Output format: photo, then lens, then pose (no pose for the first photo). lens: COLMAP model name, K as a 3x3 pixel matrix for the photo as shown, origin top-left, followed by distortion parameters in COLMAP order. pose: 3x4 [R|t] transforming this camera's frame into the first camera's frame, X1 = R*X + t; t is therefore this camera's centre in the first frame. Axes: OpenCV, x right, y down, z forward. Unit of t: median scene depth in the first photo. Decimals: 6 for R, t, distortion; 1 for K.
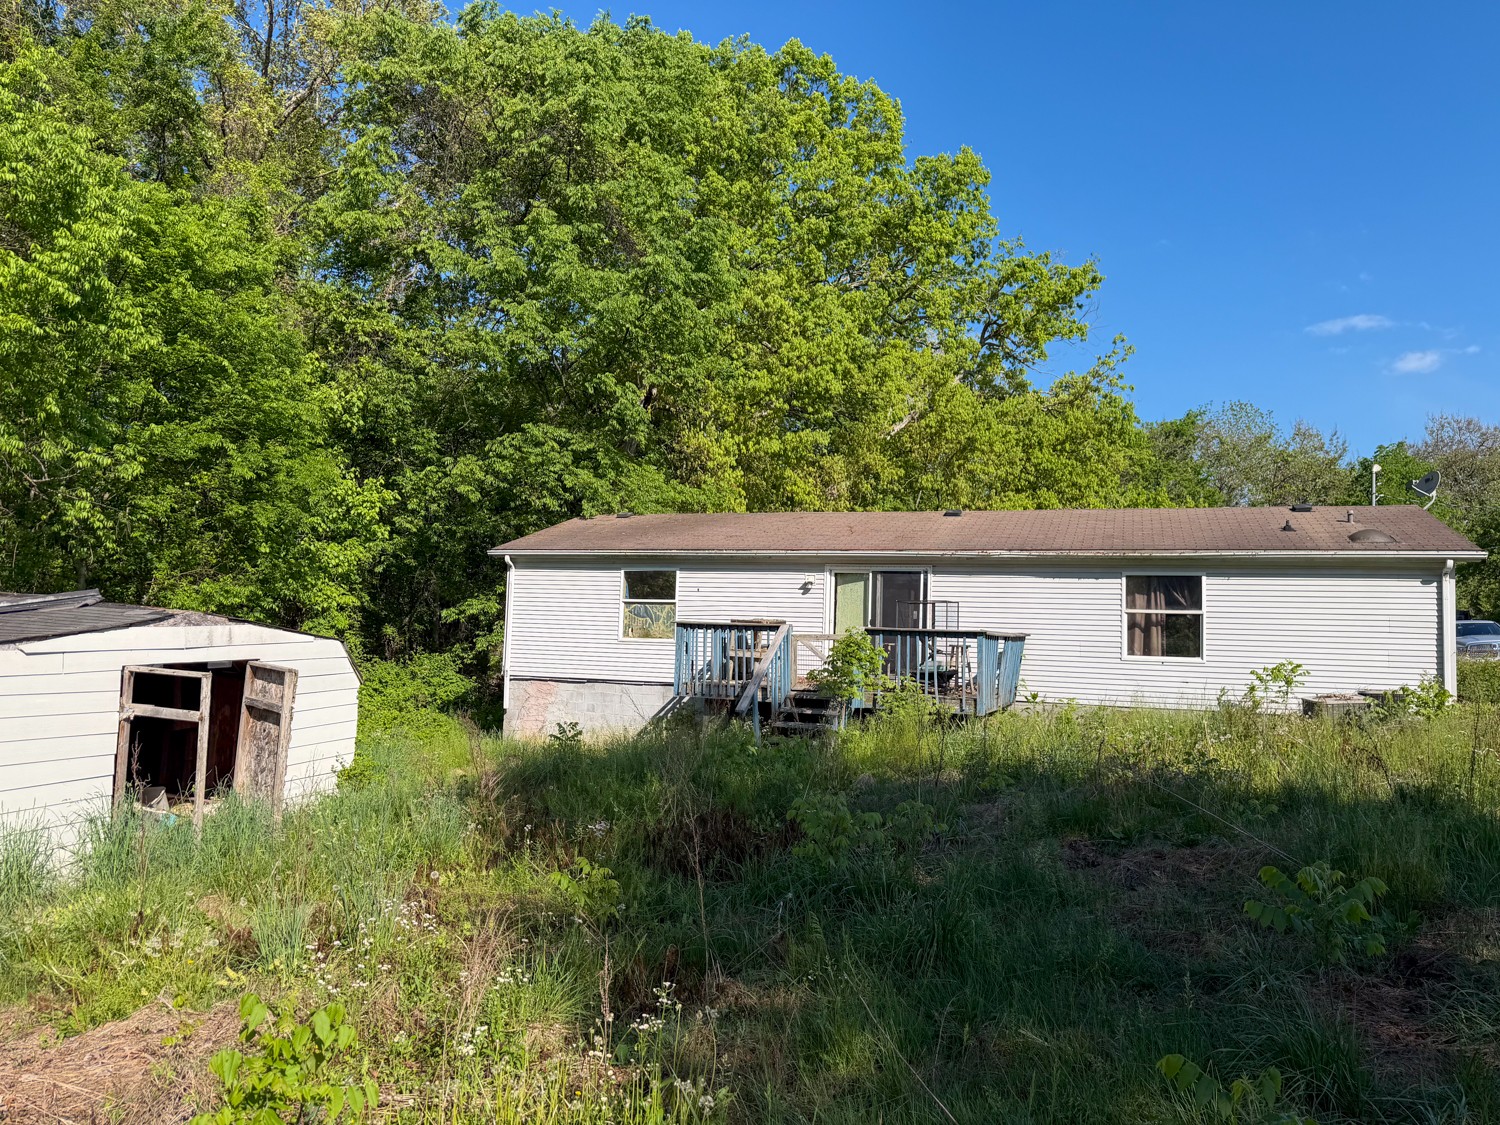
lens RADIAL K [[1057.0, 0, 749.3], [0, 1057.0, 580.6], [0, 0, 1]] dist [0.051992, -0.057487]
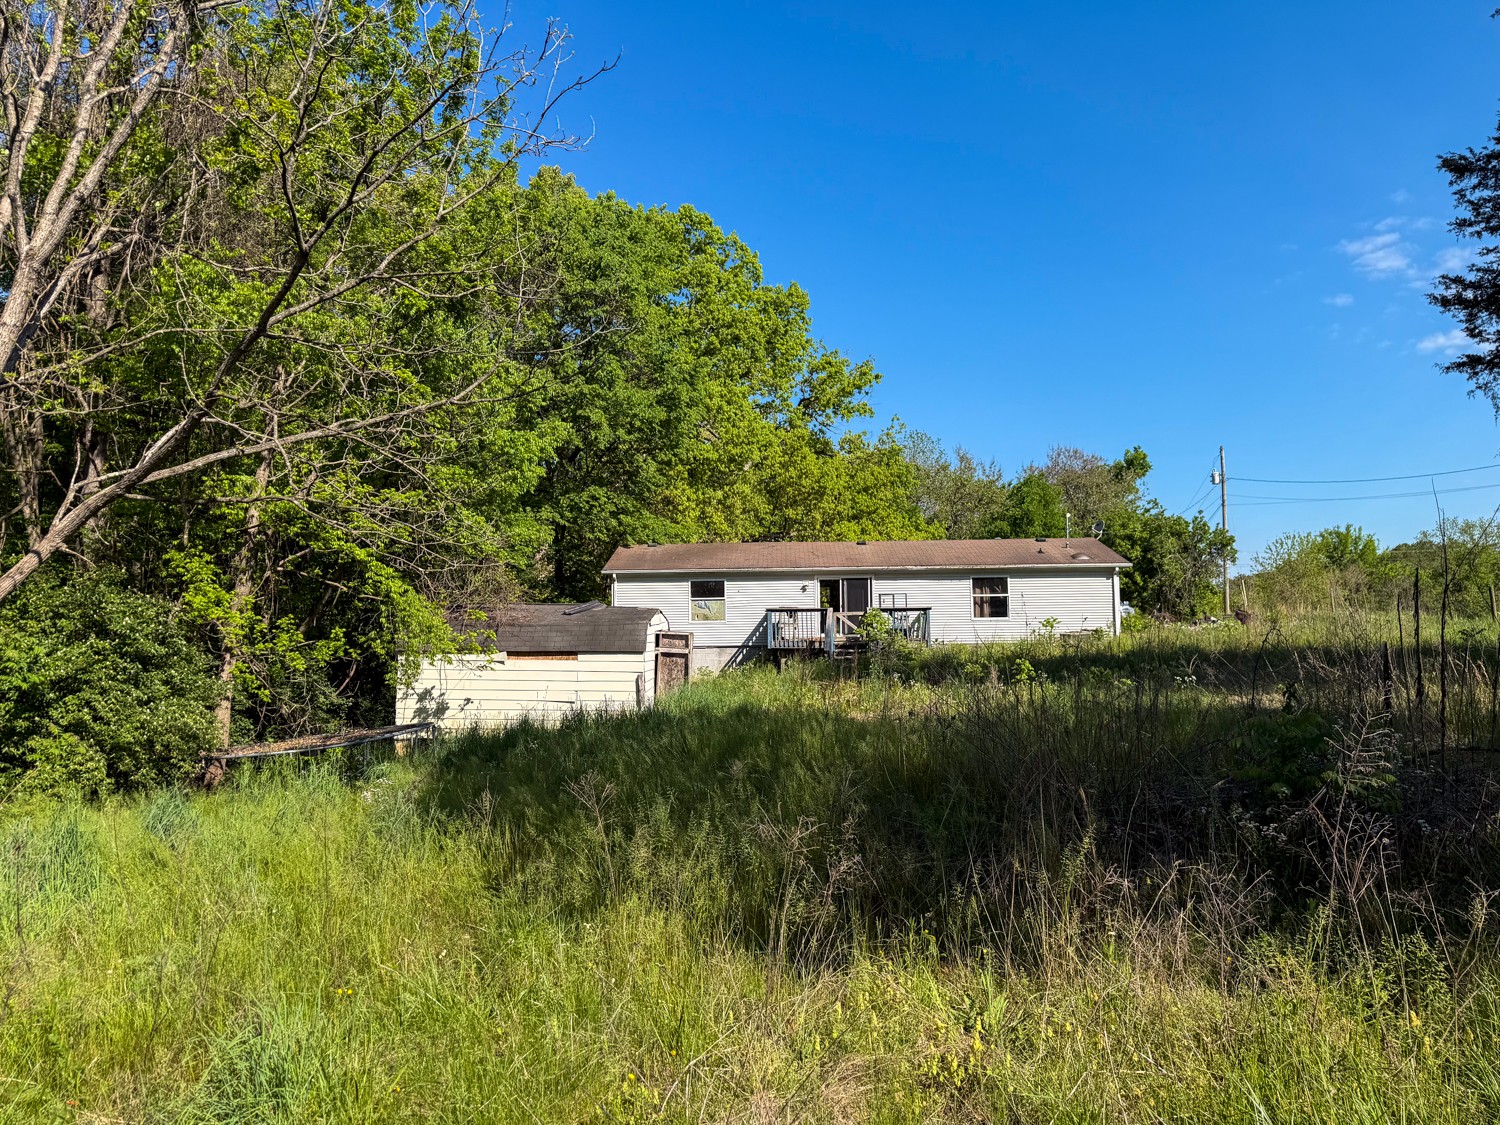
lens RADIAL K [[1051.3, 0, 727.8], [0, 1051.3, 564.5], [0, 0, 1]] dist [0.053374, -0.052949]
pose [[0.957292, -0.024054, 0.288121, -0.633889], [0.026153, 0.999652, -0.003435, -0.034037], [-0.287938, 0.010823, 0.957588, -0.735535]]
